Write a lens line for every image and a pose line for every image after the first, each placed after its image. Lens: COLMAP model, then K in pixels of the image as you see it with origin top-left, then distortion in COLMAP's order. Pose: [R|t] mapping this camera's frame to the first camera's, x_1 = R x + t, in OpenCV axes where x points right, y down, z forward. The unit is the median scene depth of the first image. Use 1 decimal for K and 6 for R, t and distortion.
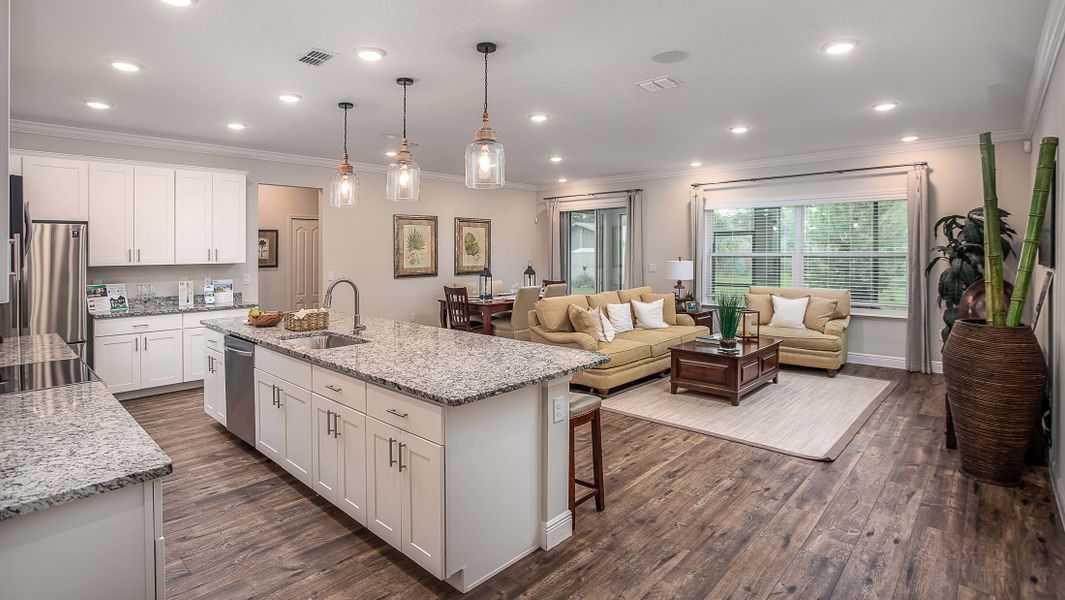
lens RADIAL K [[514.2, 0, 510.9], [0, 514.2, 261.7], [0, 0, 1]] dist [-0.073531, 0.036944]
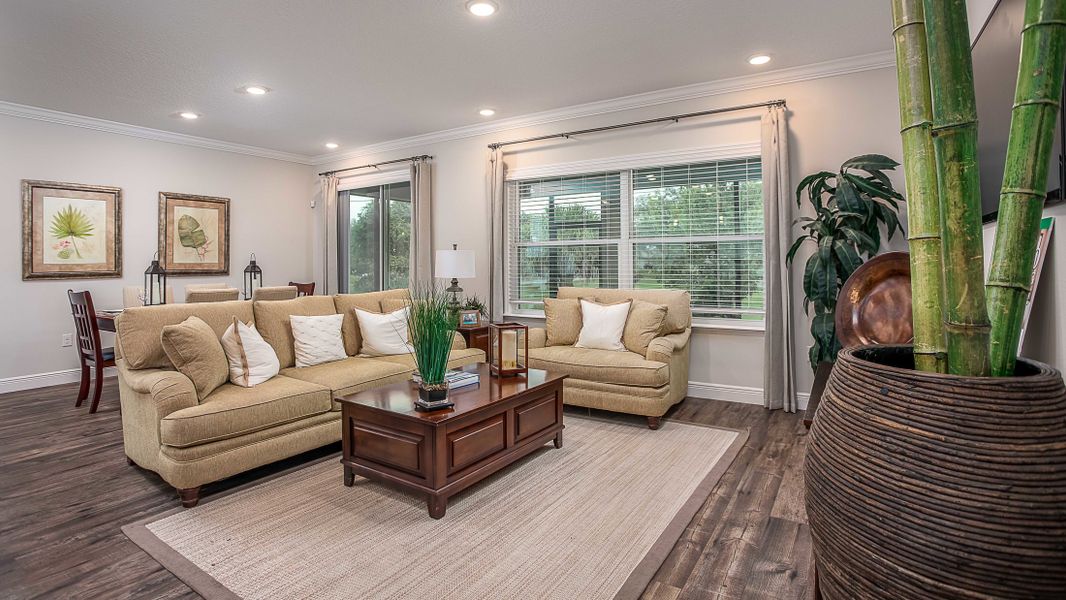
lens RADIAL K [[514.7, 0, 511.4], [0, 514.7, 261.7], [0, 0, 1]] dist [-0.073531, 0.036944]
pose [[0.984298, 0.000714, 0.176514, 0.335609], [0.003662, 0.999694, -0.024464, 0.035283], [-0.176477, 0.024726, 0.983994, 0.381349]]
